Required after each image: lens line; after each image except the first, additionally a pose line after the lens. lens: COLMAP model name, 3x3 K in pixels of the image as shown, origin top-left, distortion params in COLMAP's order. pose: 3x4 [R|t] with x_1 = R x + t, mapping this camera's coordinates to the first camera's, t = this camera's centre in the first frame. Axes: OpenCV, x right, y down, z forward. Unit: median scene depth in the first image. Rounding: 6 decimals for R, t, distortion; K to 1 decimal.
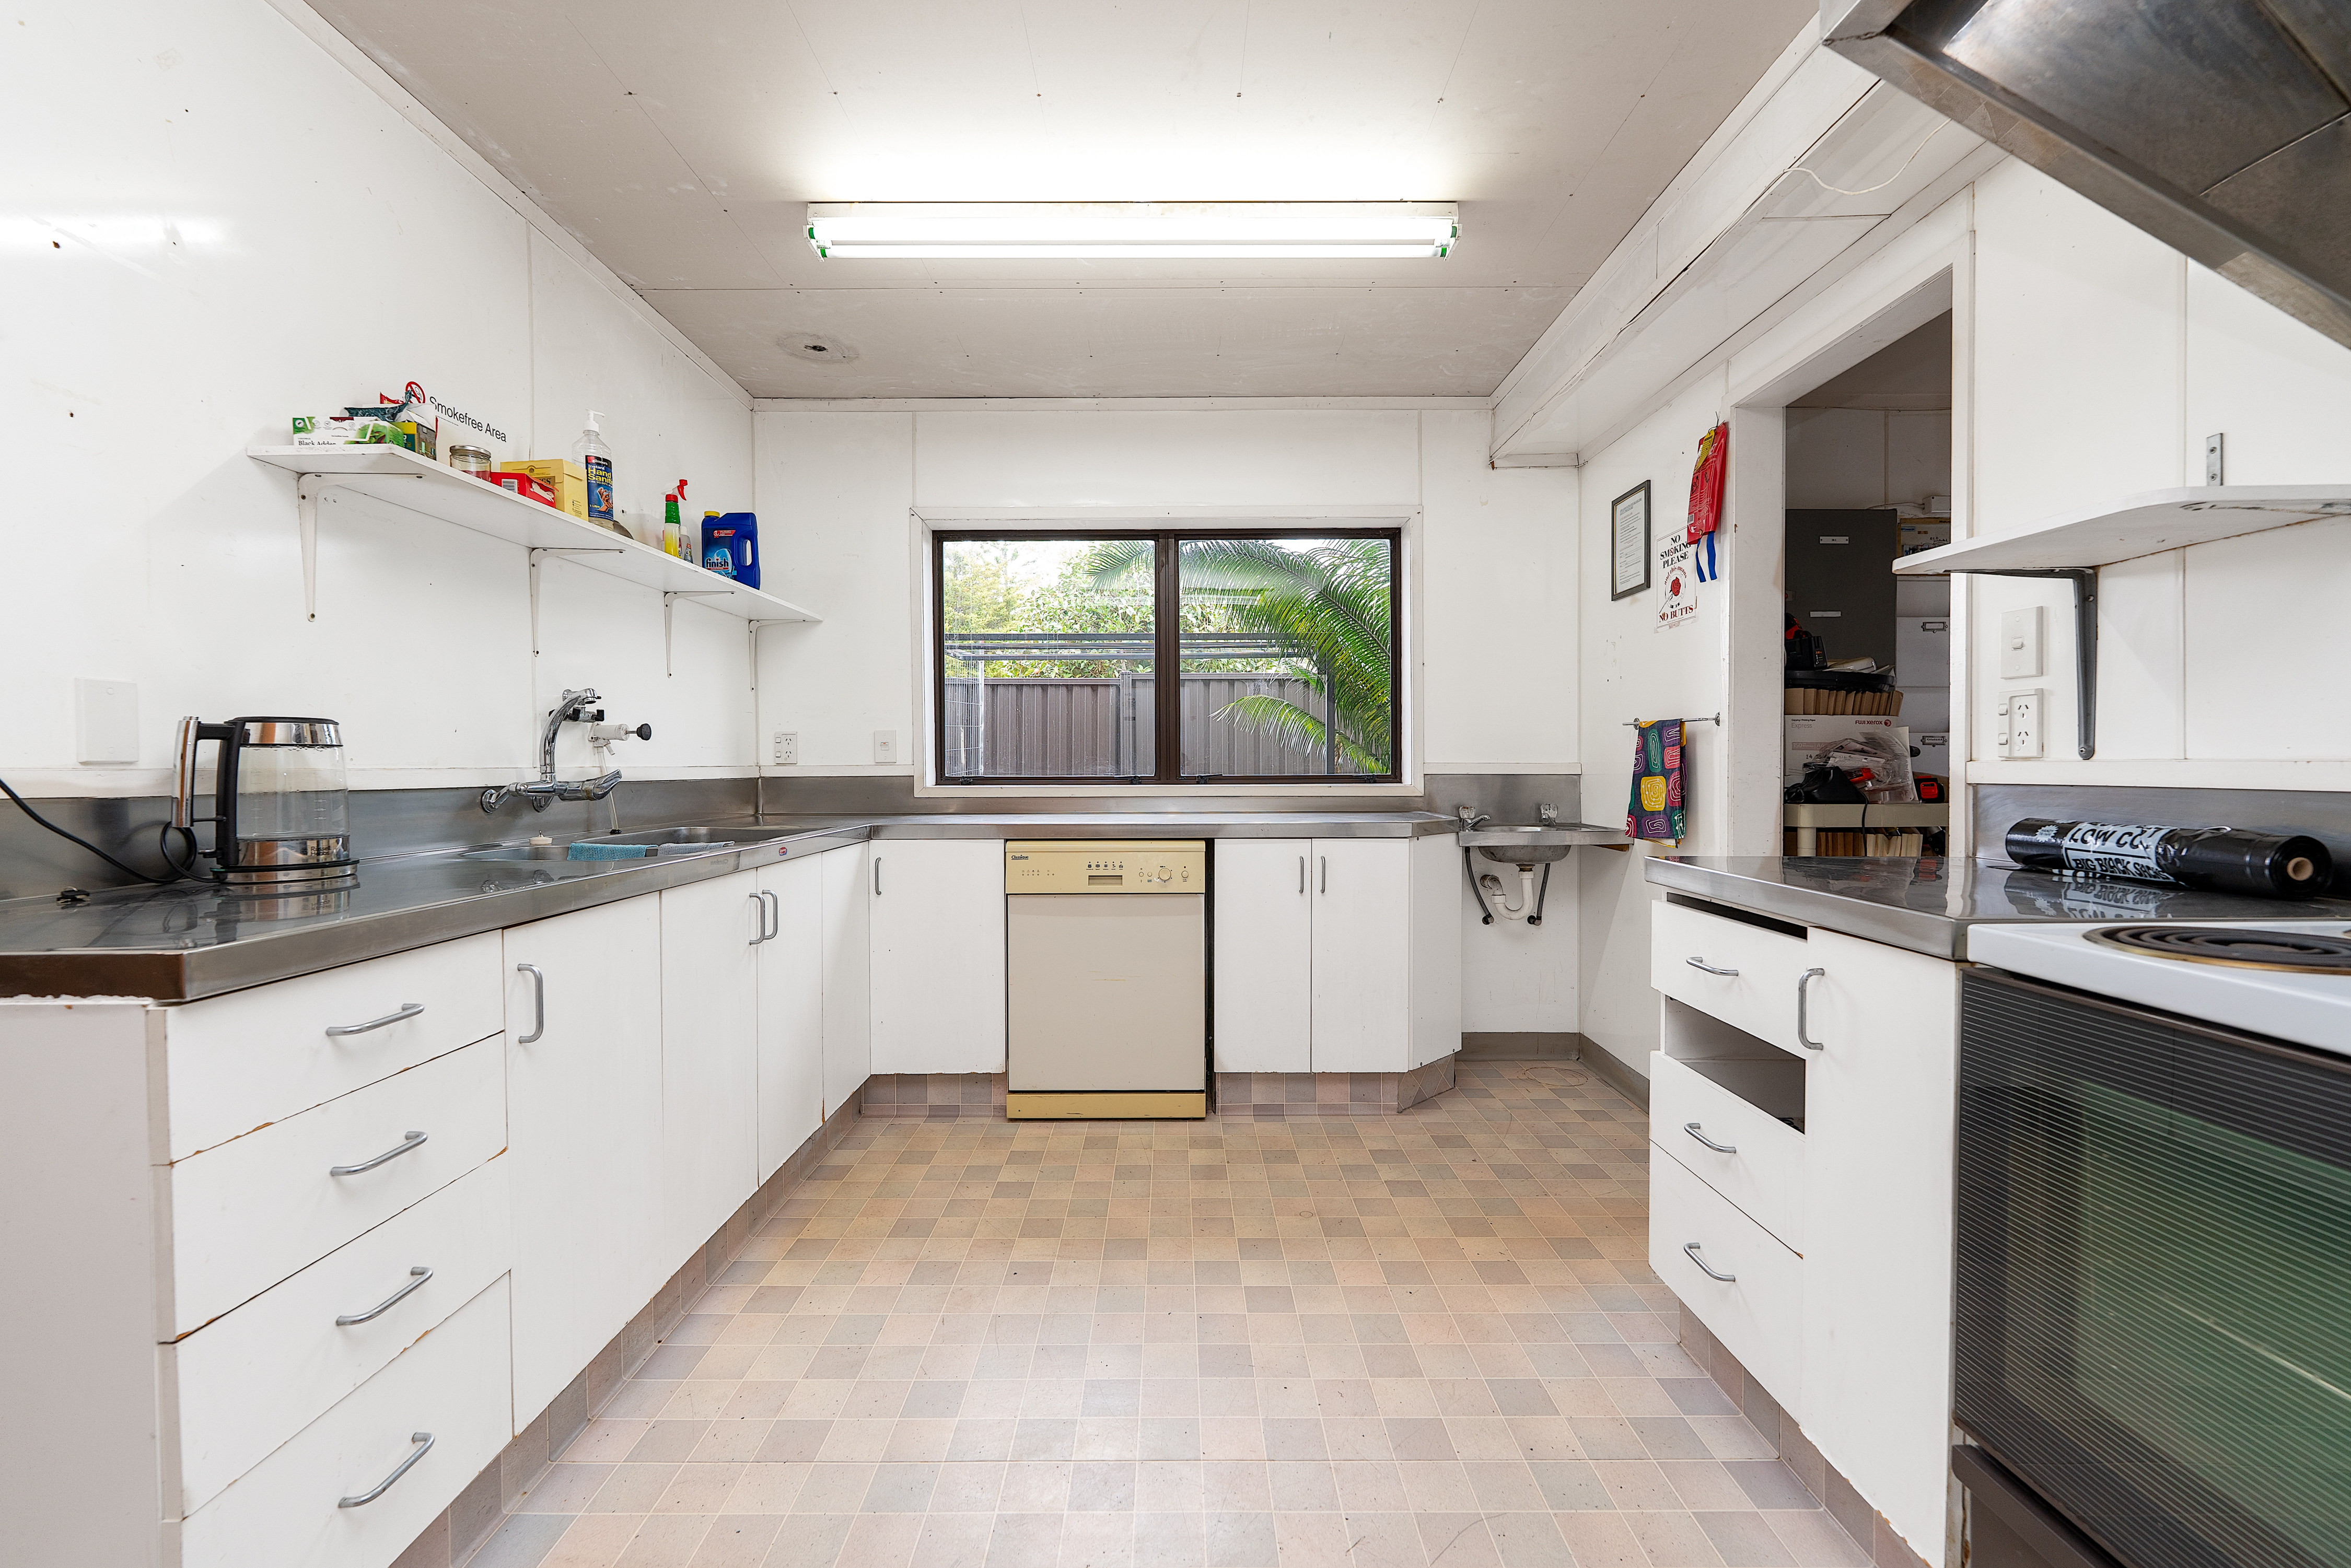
lens RADIAL K [[958.5, 0, 1164.0], [0, 958.5, 778.6], [0, 0, 1]] dist [-0.001630, -0.000084]
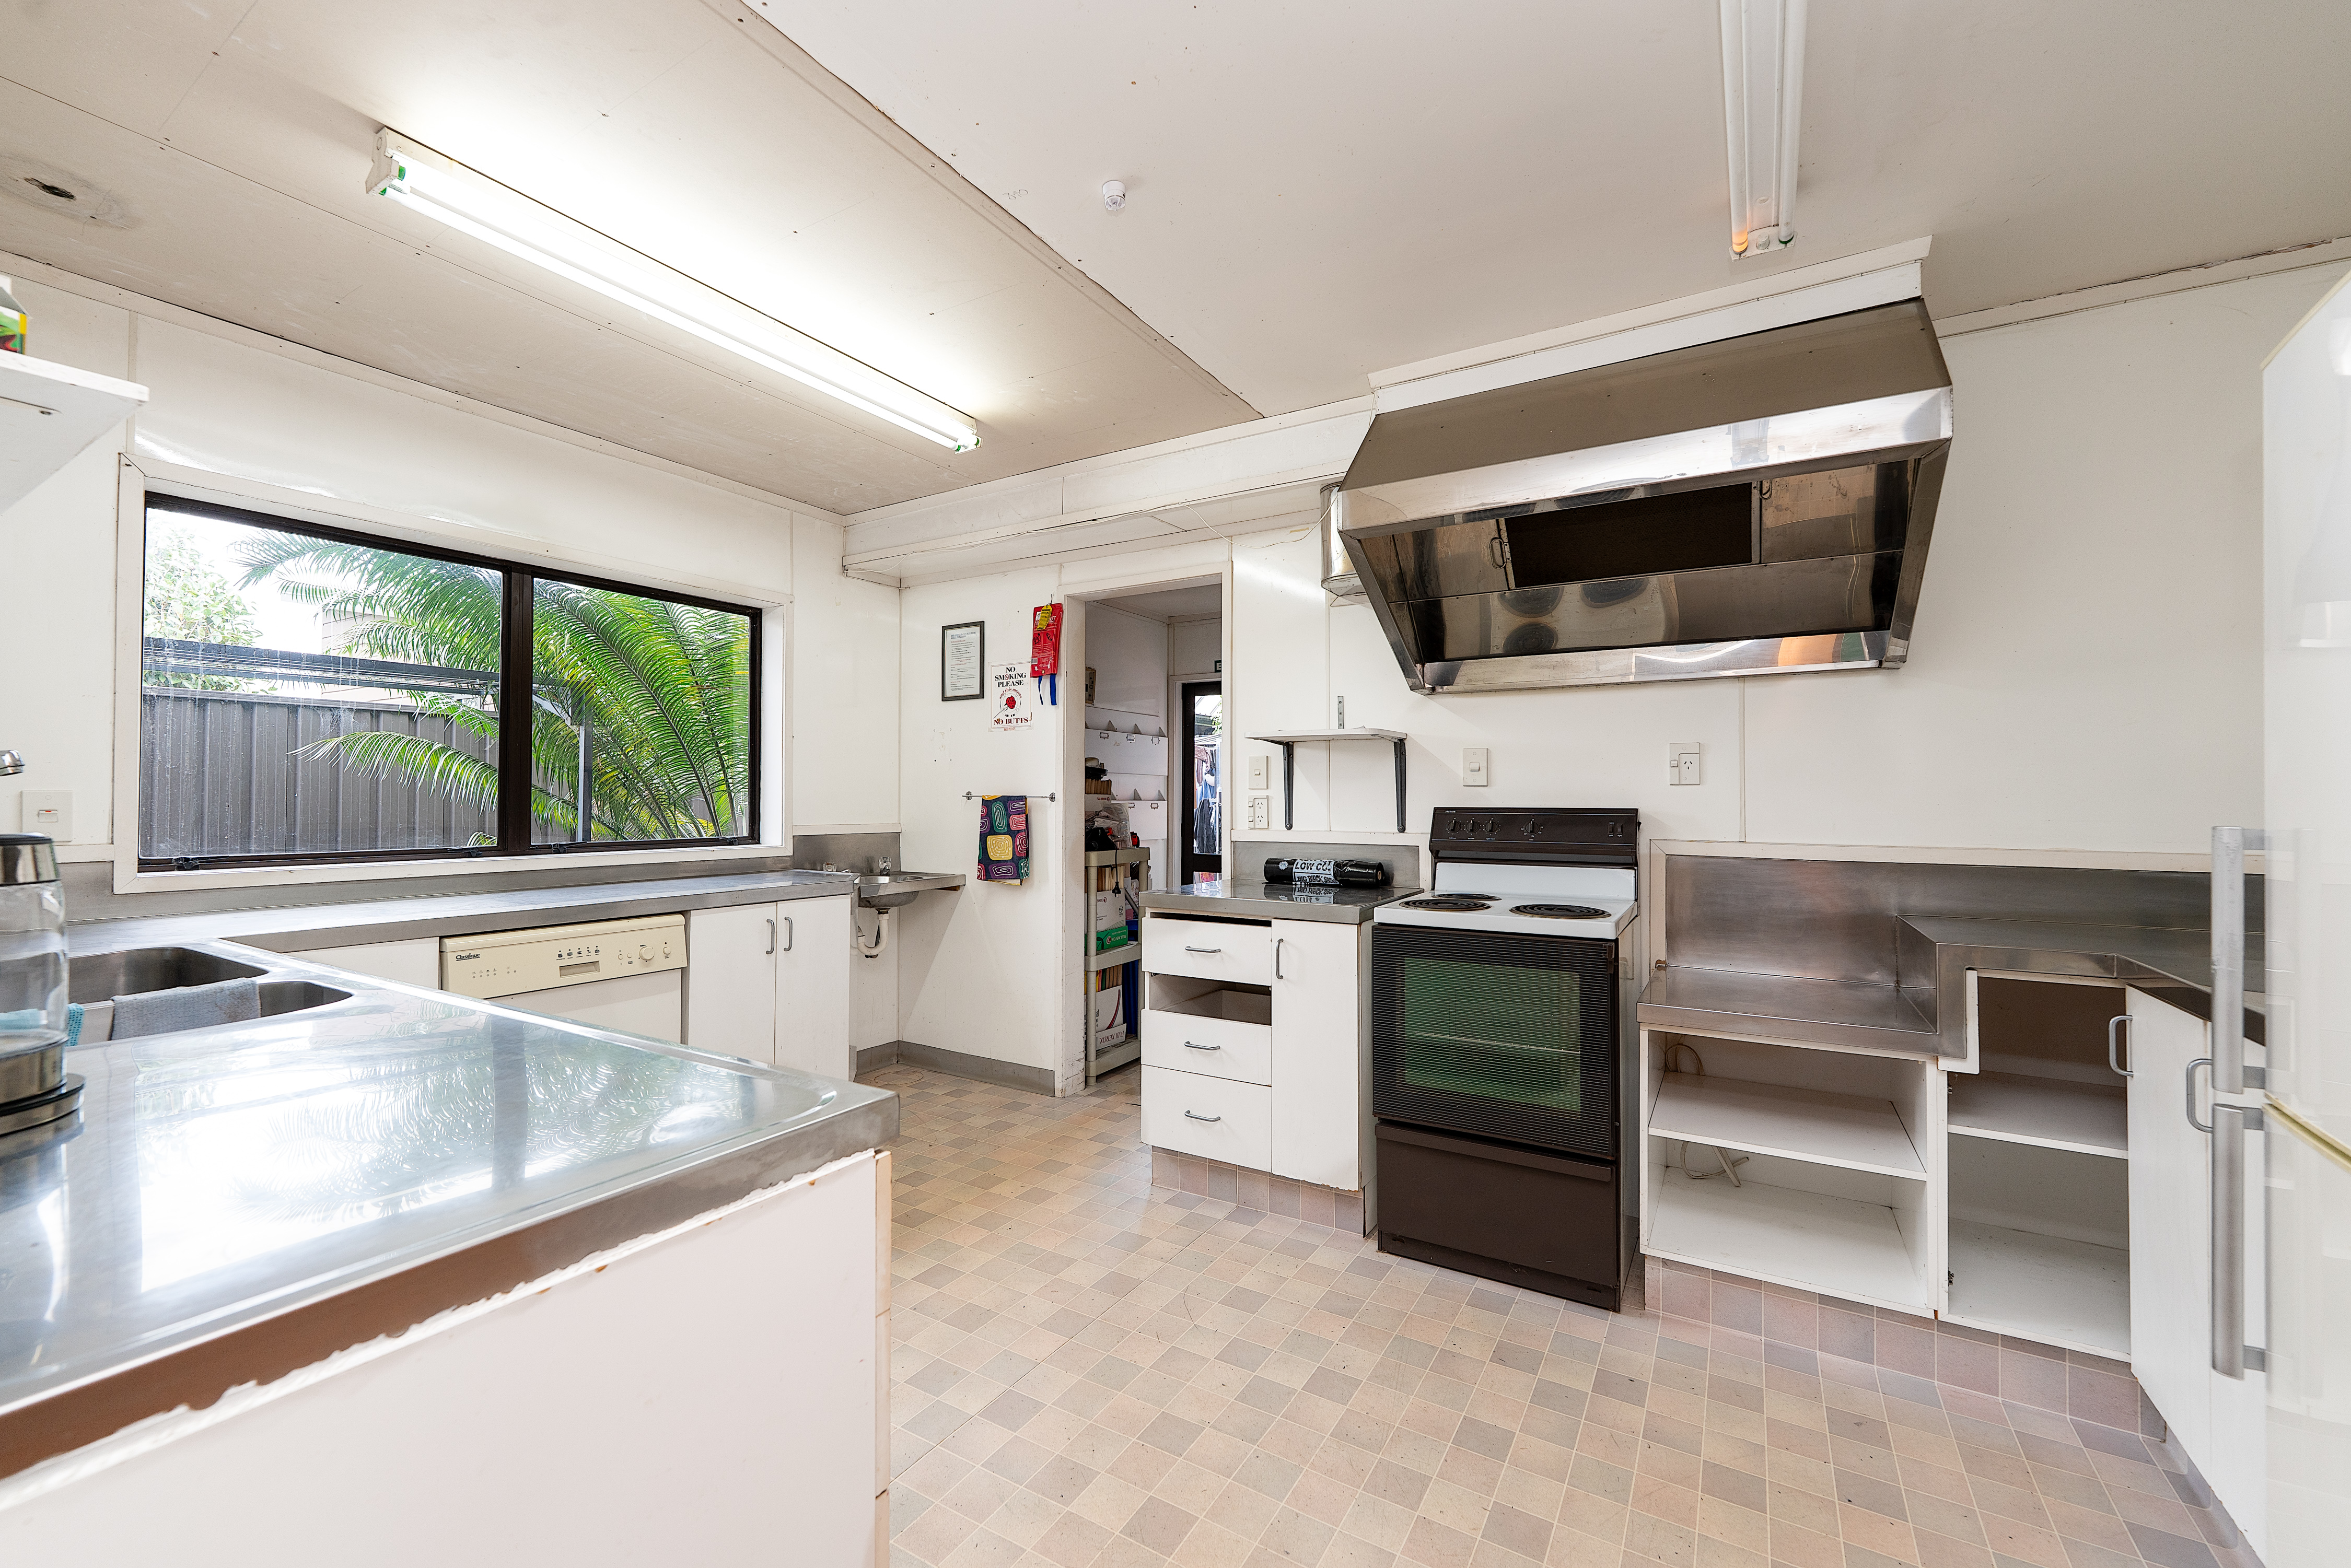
lens RADIAL K [[958.5, 0, 1164.0], [0, 958.5, 778.6], [0, 0, 1]] dist [-0.001630, -0.000084]
pose [[0.517268, 0.020842, 0.855569, -0.573118], [0.010815, 0.999464, -0.030885, -0.039925], [-0.855755, 0.025229, 0.516766, 0.068249]]
